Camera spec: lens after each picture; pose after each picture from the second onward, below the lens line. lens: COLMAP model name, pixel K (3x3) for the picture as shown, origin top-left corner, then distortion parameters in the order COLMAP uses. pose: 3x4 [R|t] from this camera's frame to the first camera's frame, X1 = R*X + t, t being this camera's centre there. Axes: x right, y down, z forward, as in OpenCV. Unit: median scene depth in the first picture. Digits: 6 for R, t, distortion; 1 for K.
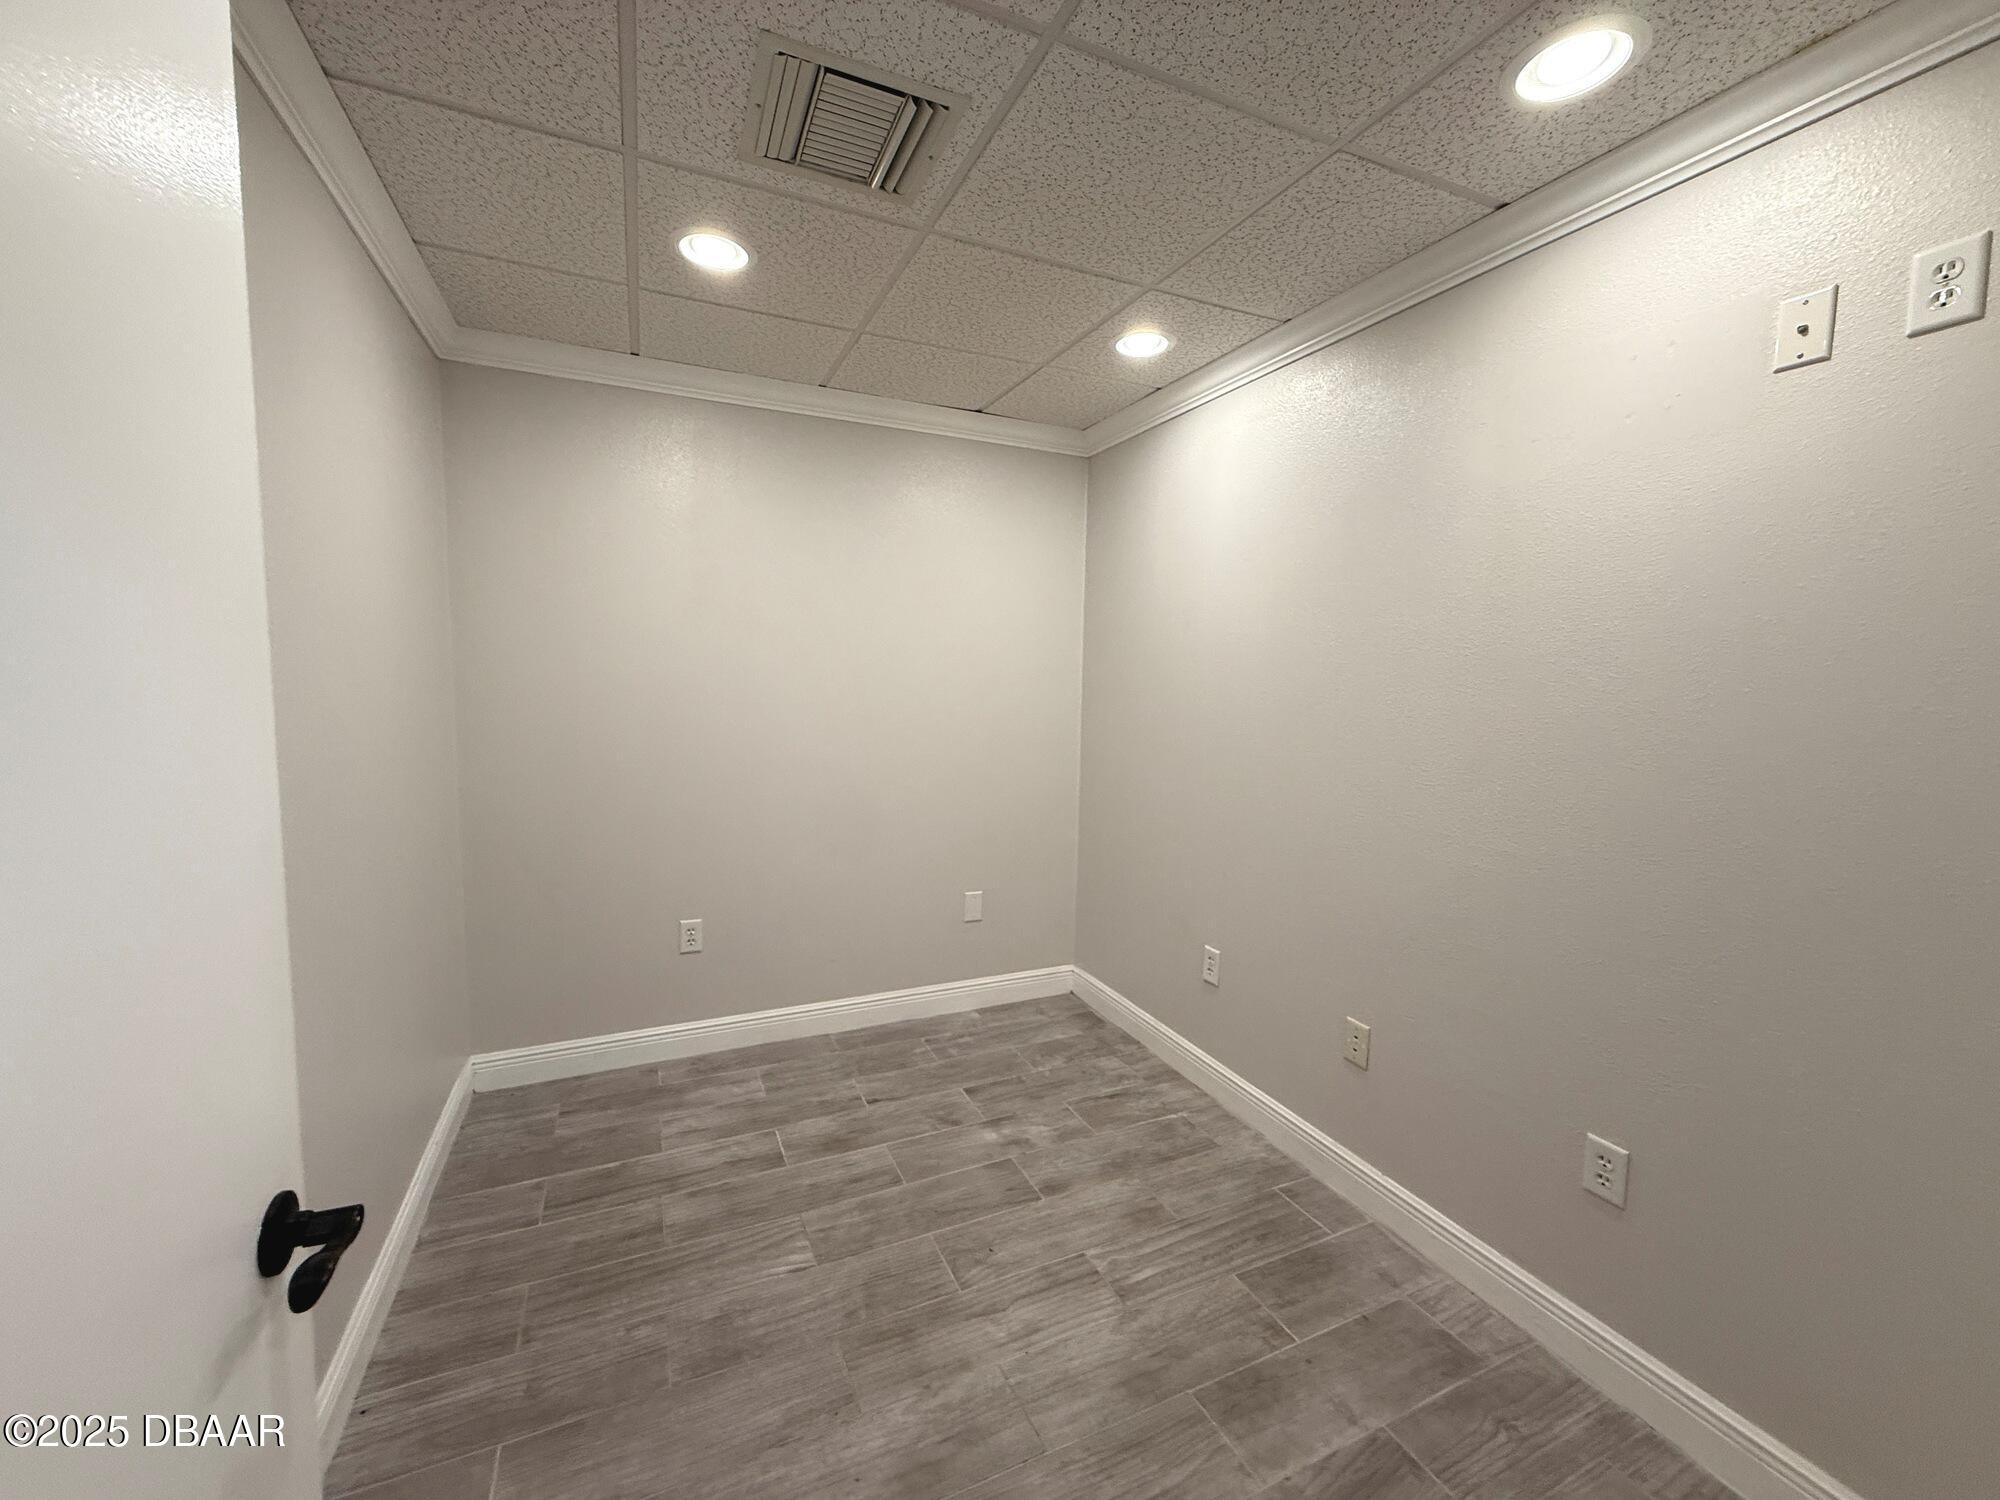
lens RADIAL K [[791.4, 0, 996.6], [0, 791.4, 748.7], [0, 0, 1]] dist [0.000734, 0.000072]
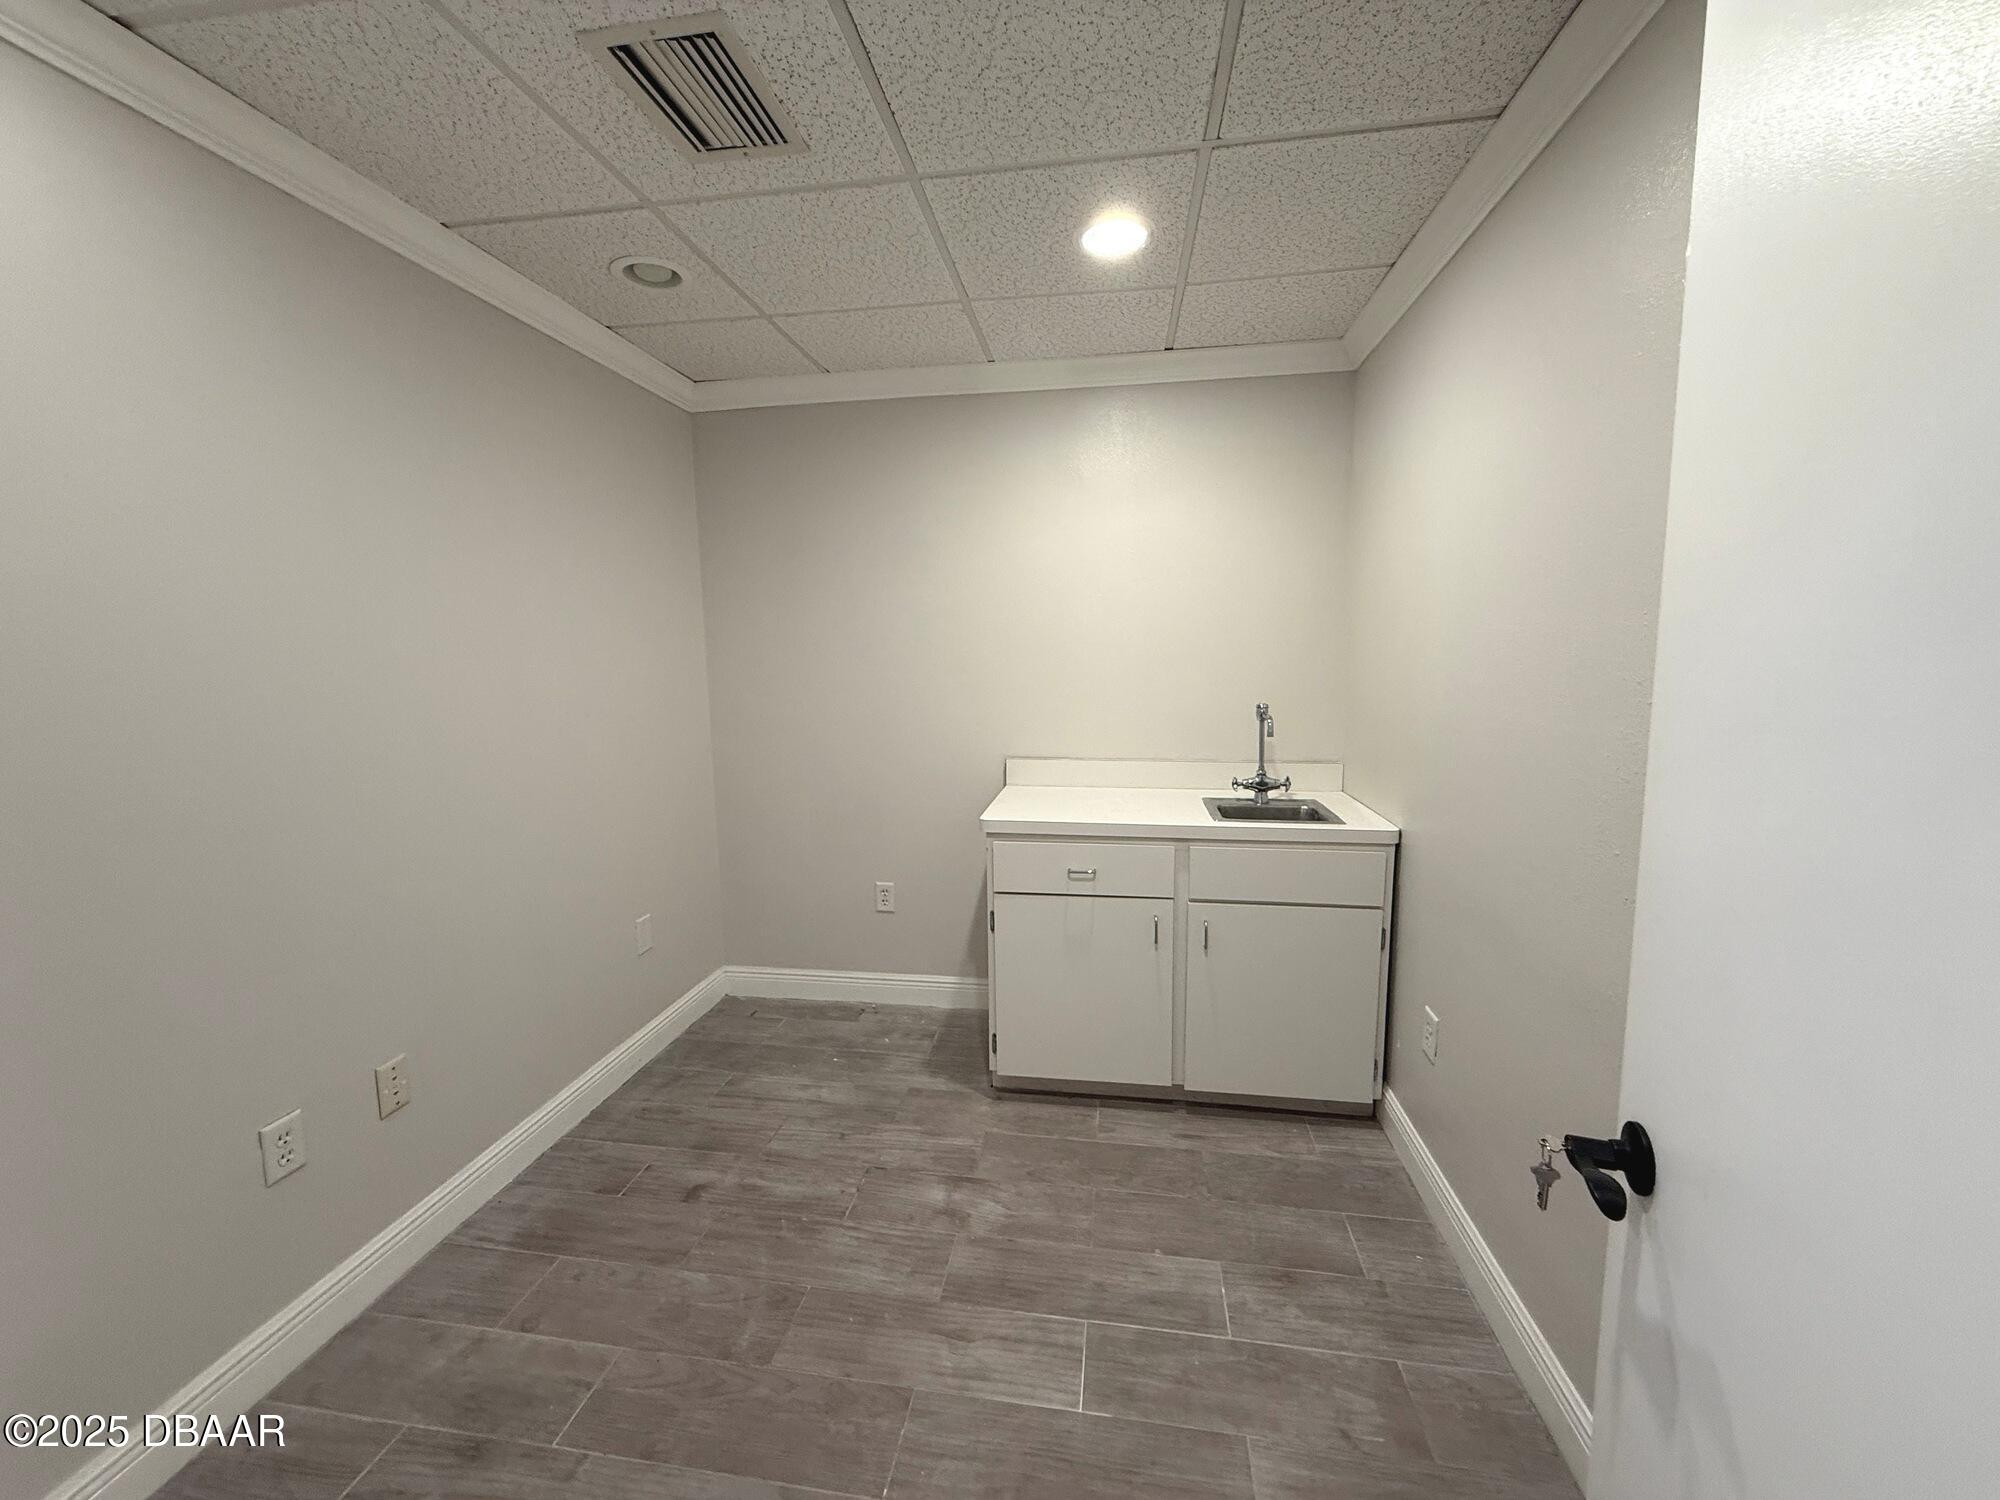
lens RADIAL K [[791.4, 0, 1000.3], [0, 791.4, 750.4], [0, 0, 1]] dist [0.000734, 0.000072]
pose [[0.841229, 0.040673, -0.539147, 0.398458], [-0.031255, 0.999157, 0.026609, -0.000561], [0.539775, -0.005533, 0.841791, 0.197393]]
